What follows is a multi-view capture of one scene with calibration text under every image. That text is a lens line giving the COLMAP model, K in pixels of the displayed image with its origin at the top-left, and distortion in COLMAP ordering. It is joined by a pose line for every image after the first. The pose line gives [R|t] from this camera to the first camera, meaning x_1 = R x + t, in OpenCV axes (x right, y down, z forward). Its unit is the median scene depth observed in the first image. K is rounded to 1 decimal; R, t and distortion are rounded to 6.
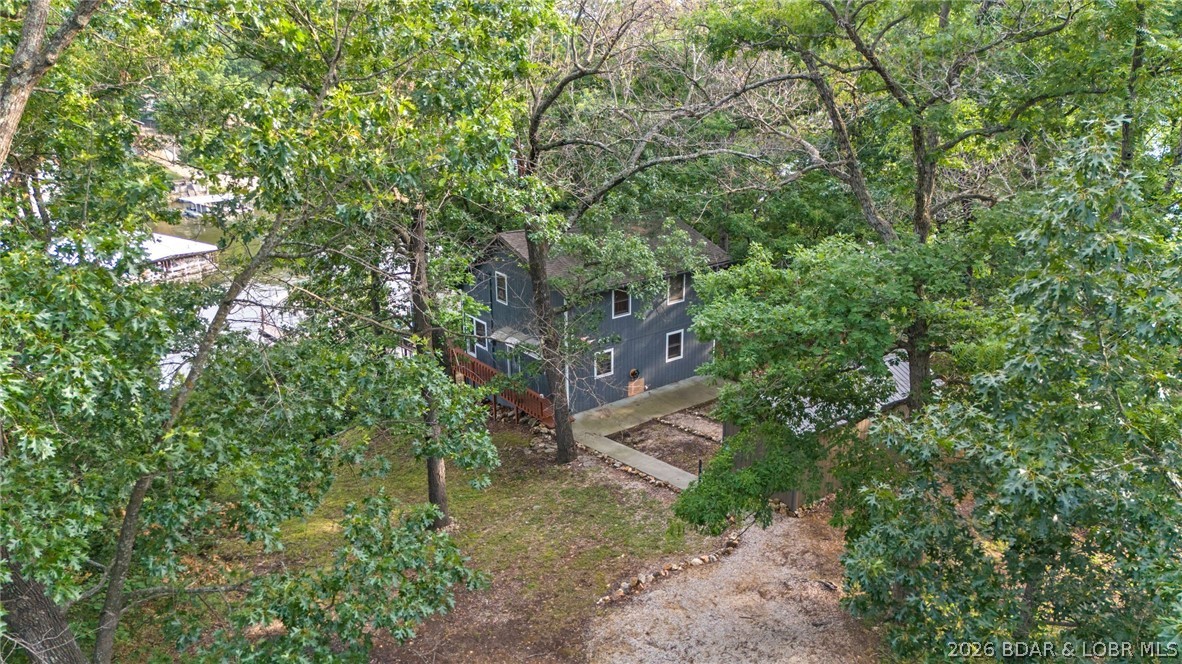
lens RADIAL K [[888.4, 0, 589.0], [0, 888.4, 325.8], [0, 0, 1]] dist [0.046766, -0.002726]
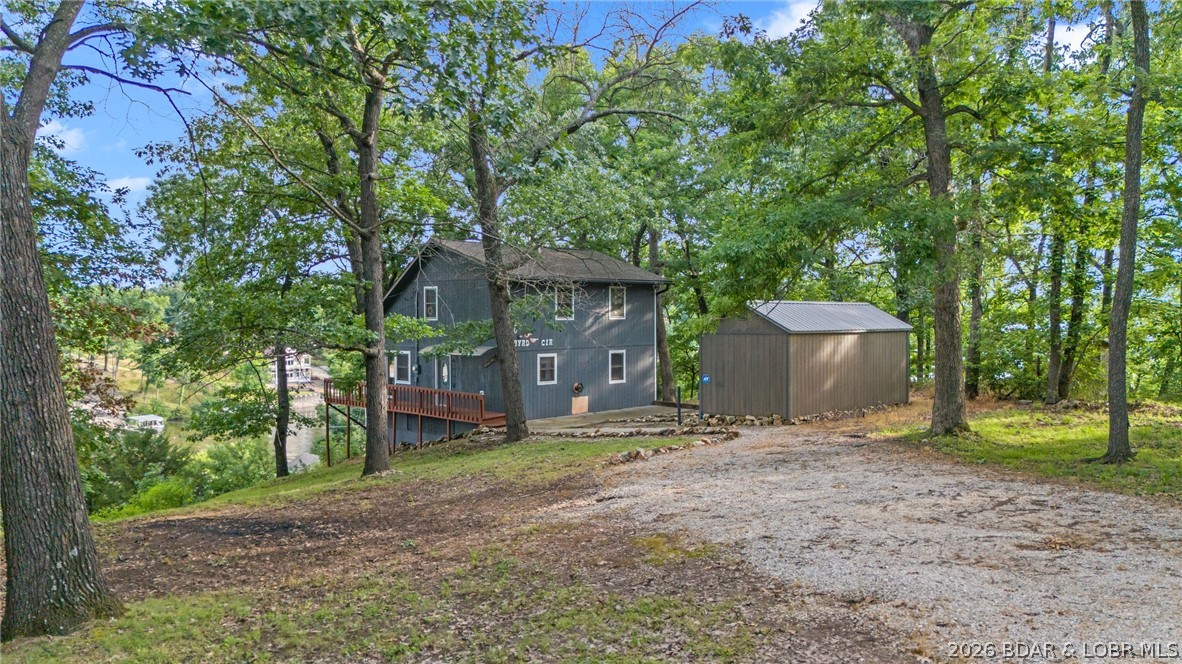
lens RADIAL K [[888.4, 0, 602.8], [0, 888.4, 329.1], [0, 0, 1]] dist [0.046766, -0.002726]
pose [[0.987069, -0.002245, 0.160283, -0.073037], [0.049733, 0.954849, -0.292900, 0.274454], [-0.152388, 0.297084, 0.942613, 0.115416]]
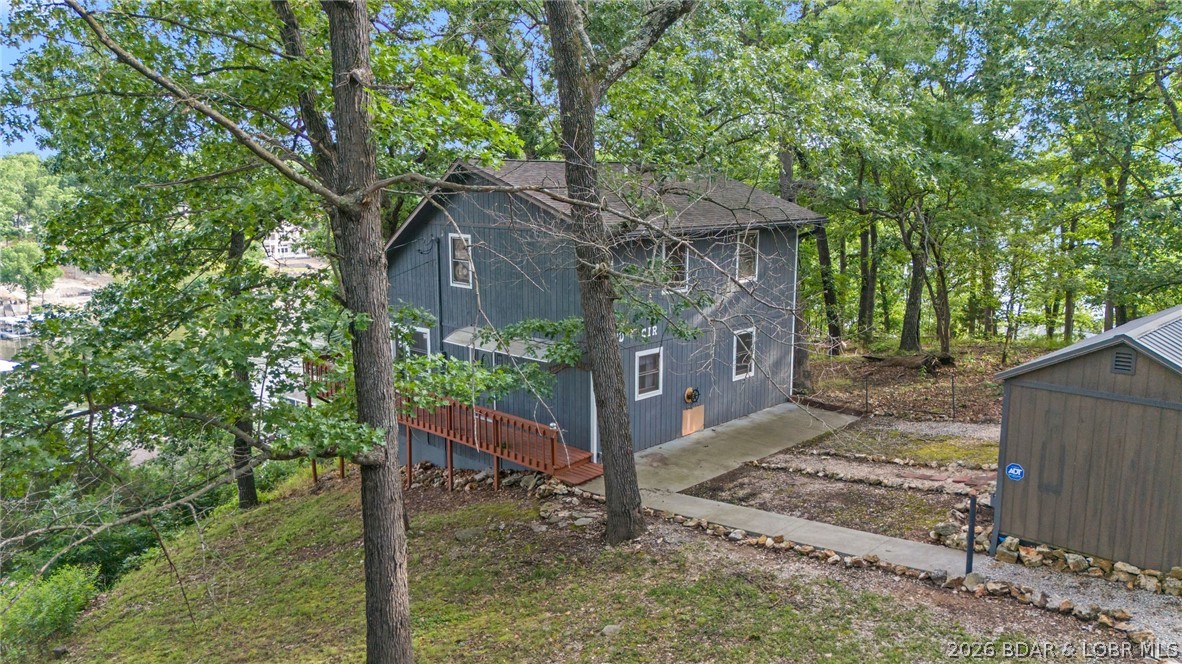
lens RADIAL K [[888.4, 0, 585.1], [0, 888.4, 335.9], [0, 0, 1]] dist [0.046766, -0.002726]
pose [[0.989887, -0.023830, 0.139843, -0.104098], [0.043473, 0.989317, -0.139145, 0.096652], [-0.135033, 0.143818, 0.980348, 0.436702]]
